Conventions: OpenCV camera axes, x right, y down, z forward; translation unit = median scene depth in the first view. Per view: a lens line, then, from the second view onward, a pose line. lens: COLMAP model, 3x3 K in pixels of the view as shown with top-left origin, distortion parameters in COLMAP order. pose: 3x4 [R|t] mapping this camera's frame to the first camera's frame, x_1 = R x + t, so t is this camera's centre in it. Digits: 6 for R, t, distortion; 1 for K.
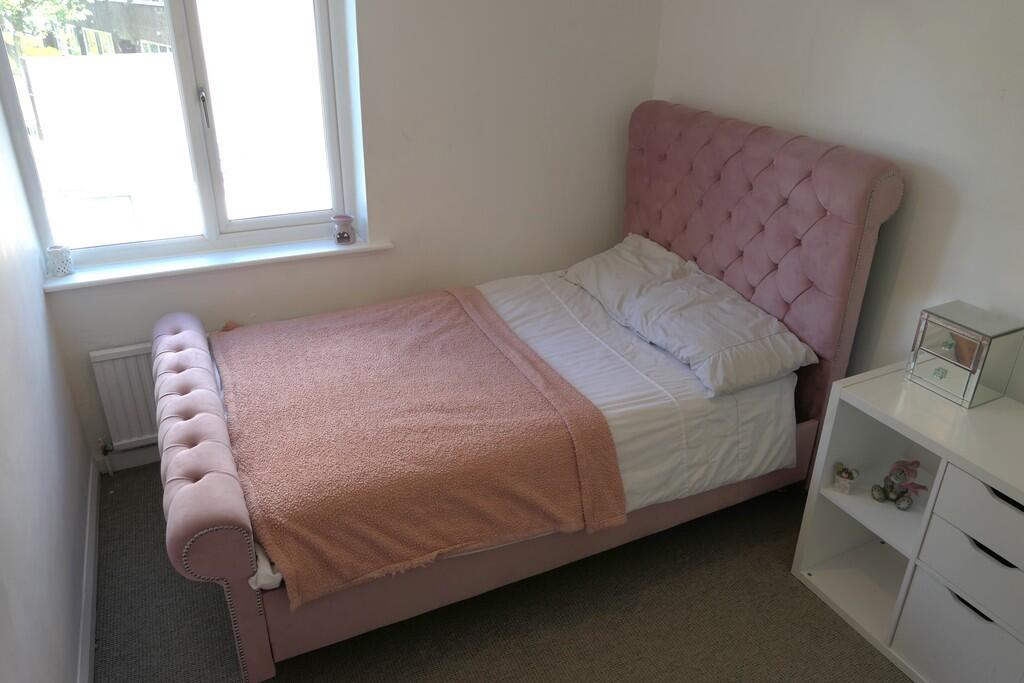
lens RADIAL K [[741.4, 0, 512.0], [0, 741.4, 341.5], [0, 0, 1]] dist [-0.007352, 0.003419]
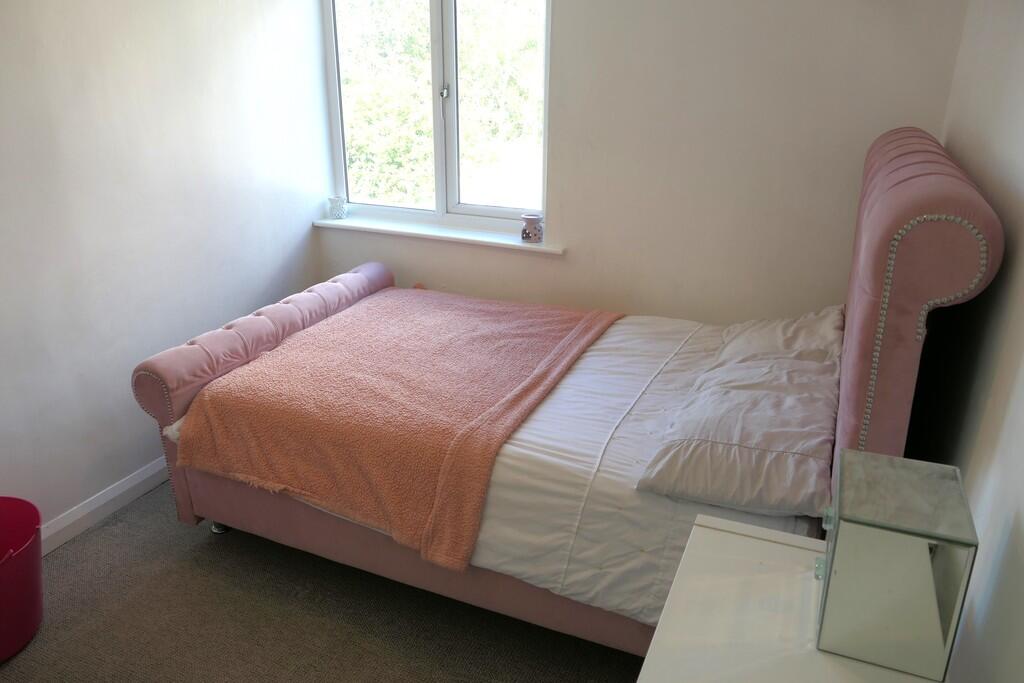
lens RADIAL K [[741.4, 0, 512.0], [0, 741.4, 341.5], [0, 0, 1]] dist [-0.007352, 0.003419]
pose [[0.638776, 0.261525, -0.723581, 0.681848], [-0.330500, 0.942538, 0.048898, -0.055870], [0.694791, 0.207909, 0.688505, 0.387309]]
